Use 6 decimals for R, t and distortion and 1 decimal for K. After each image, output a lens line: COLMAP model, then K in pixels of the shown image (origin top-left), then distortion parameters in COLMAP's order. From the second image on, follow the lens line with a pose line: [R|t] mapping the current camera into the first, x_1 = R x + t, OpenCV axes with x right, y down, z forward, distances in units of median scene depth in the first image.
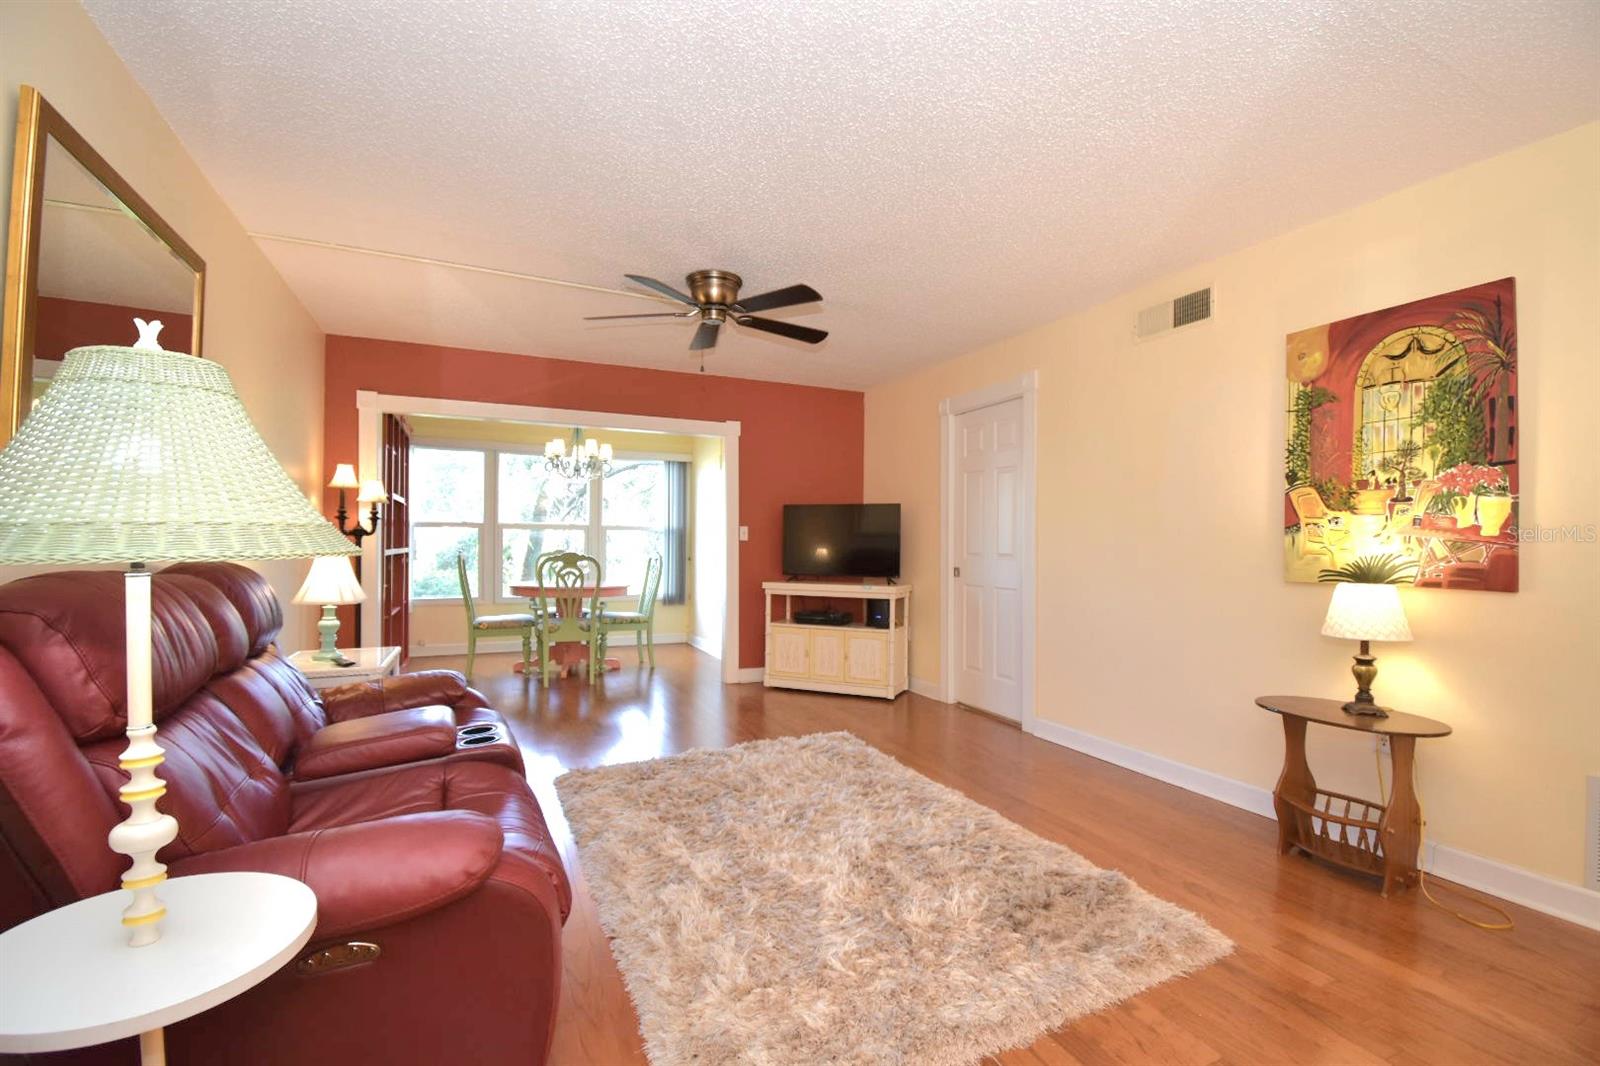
lens RADIAL K [[705.2, 0, 807.6], [0, 705.2, 538.4], [0, 0, 1]] dist [0.017685, -0.024133]
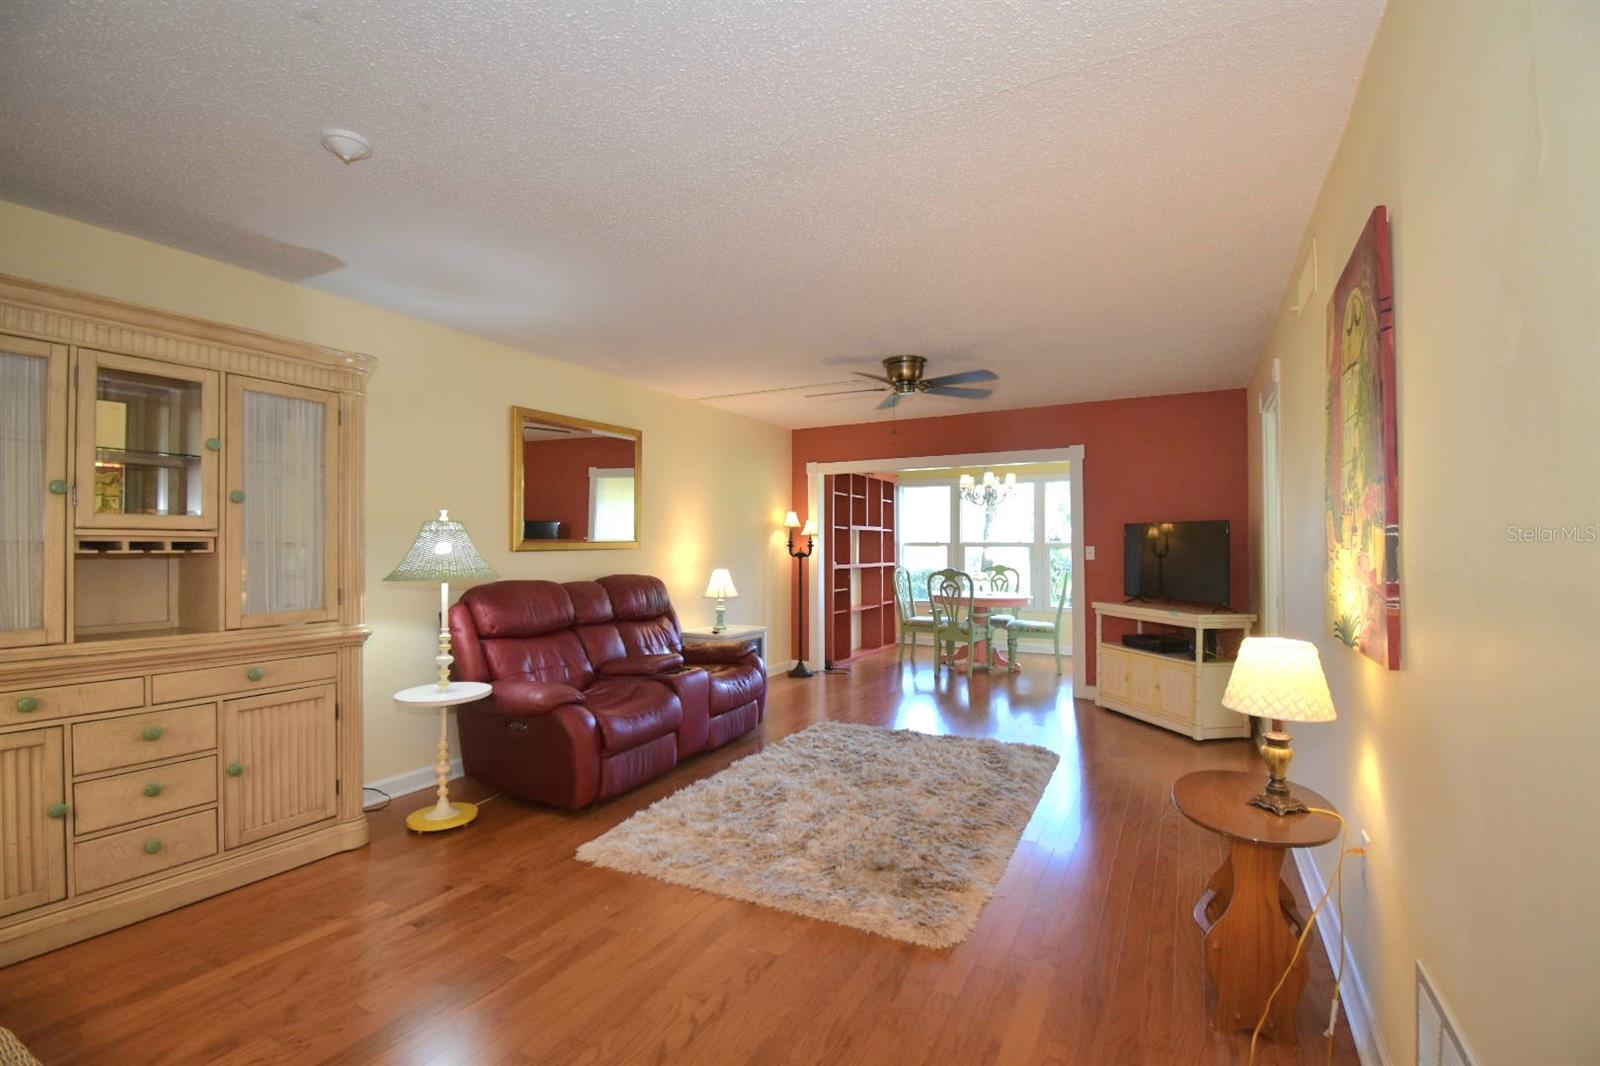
lens RADIAL K [[705.2, 0, 807.6], [0, 705.2, 538.4], [0, 0, 1]] dist [0.017685, -0.024133]
pose [[0.597920, -0.015233, -0.801411, 0.965504], [0.007782, 0.999883, -0.013200, -0.036532], [0.801518, 0.001656, 0.597968, 0.117221]]
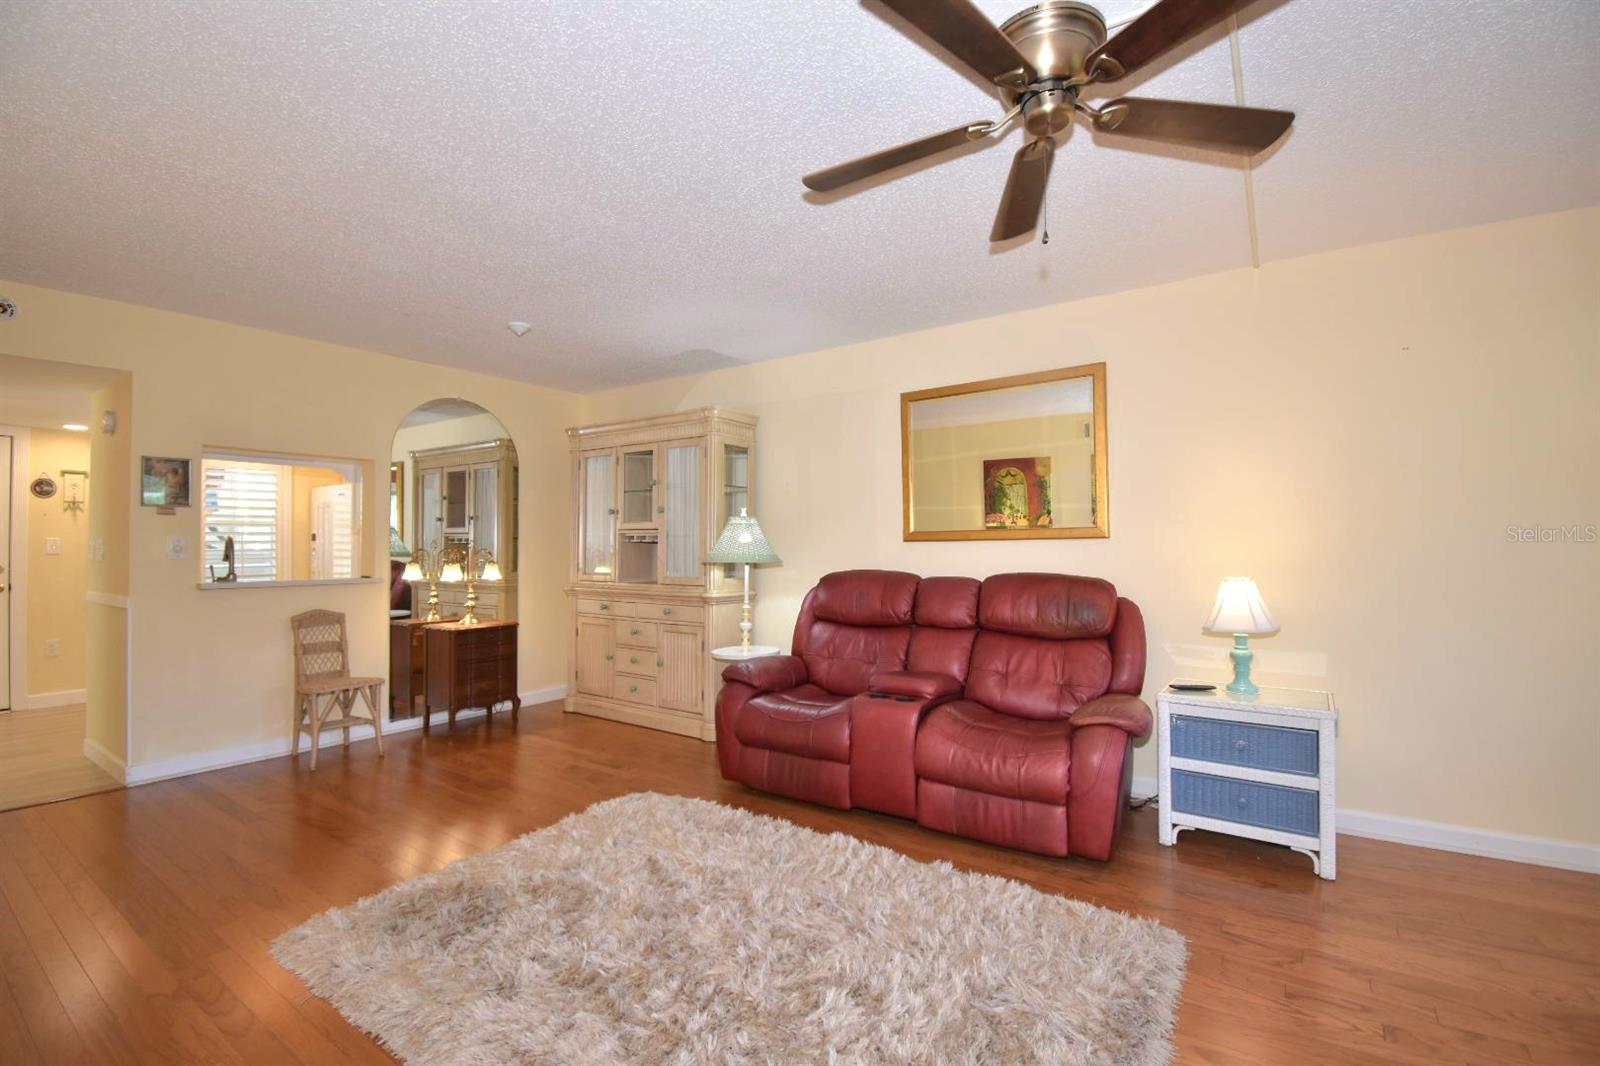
lens RADIAL K [[695.6, 0, 800.0], [0, 695.6, 533.0], [0, 0, 1]] dist [0.015924, -0.014061]
pose [[-0.865012, -0.014348, -0.501546, 0.321229], [-0.001687, 0.999669, -0.025688, -0.013644], [0.501748, -0.021374, -0.864750, 1.622486]]
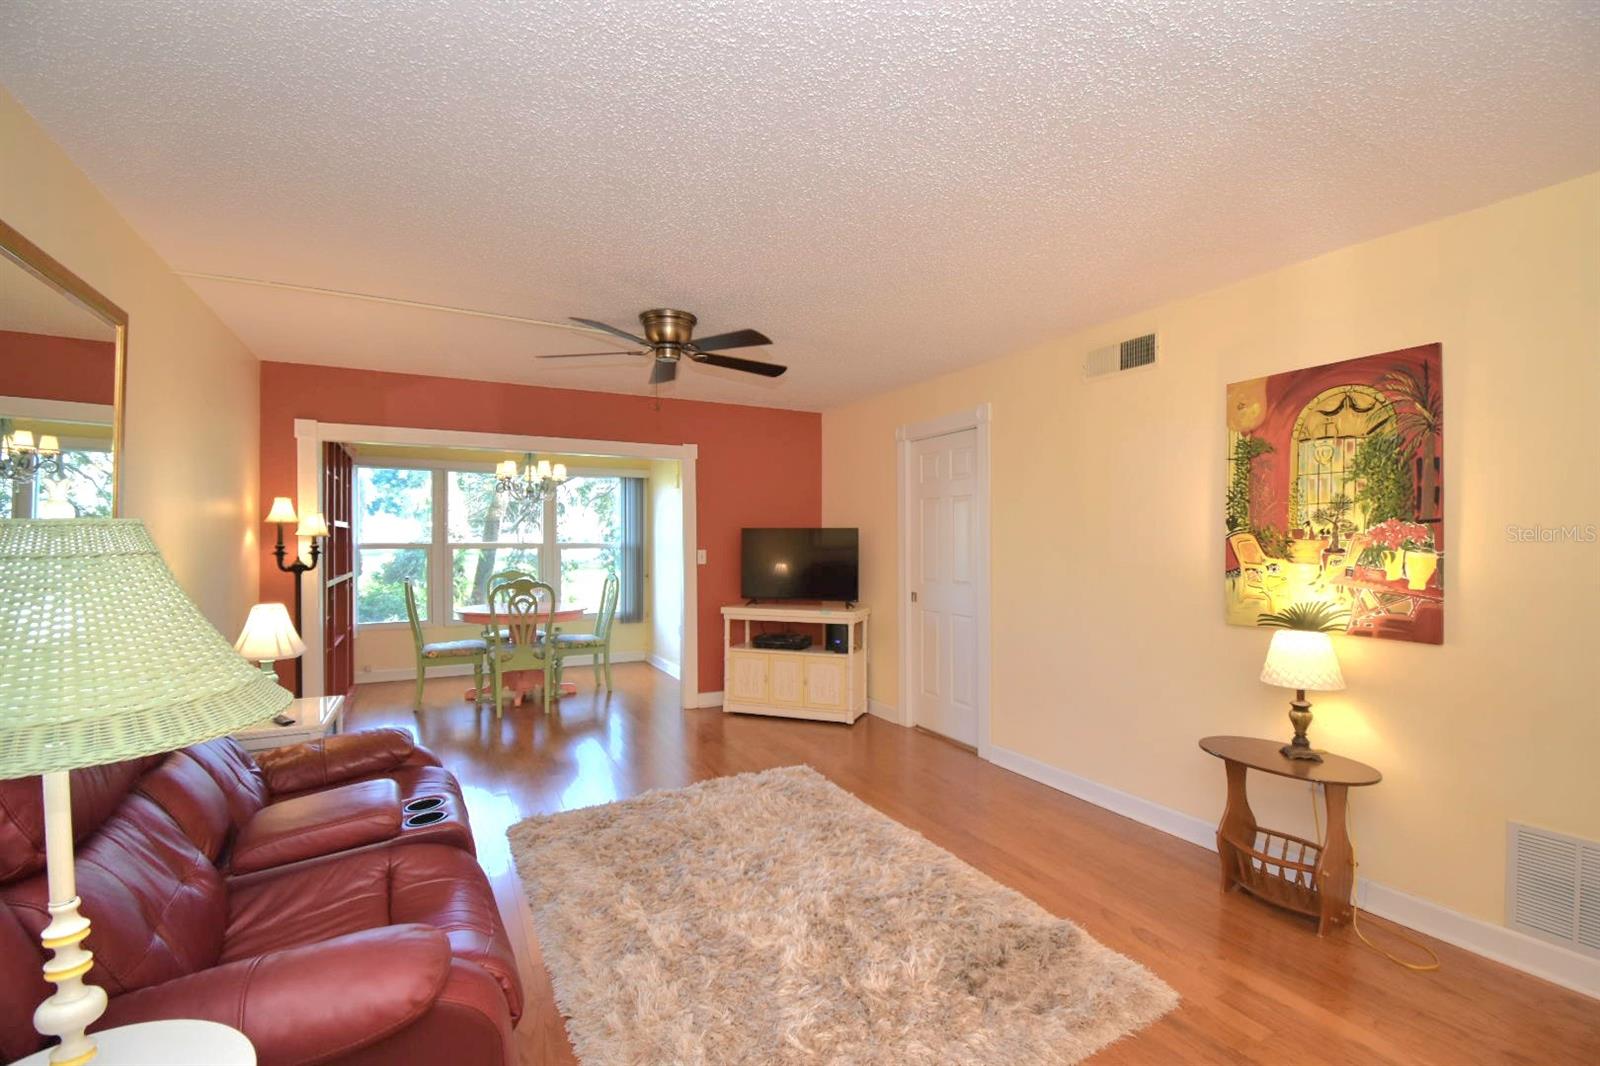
lens RADIAL K [[705.2, 0, 807.6], [0, 705.2, 538.4], [0, 0, 1]] dist [0.017685, -0.024133]
pose [[0.998384, -0.008165, 0.056234, 0.005535], [0.007821, 0.999949, 0.006338, -0.076190], [-0.056283, -0.005888, 0.998398, 0.001526]]
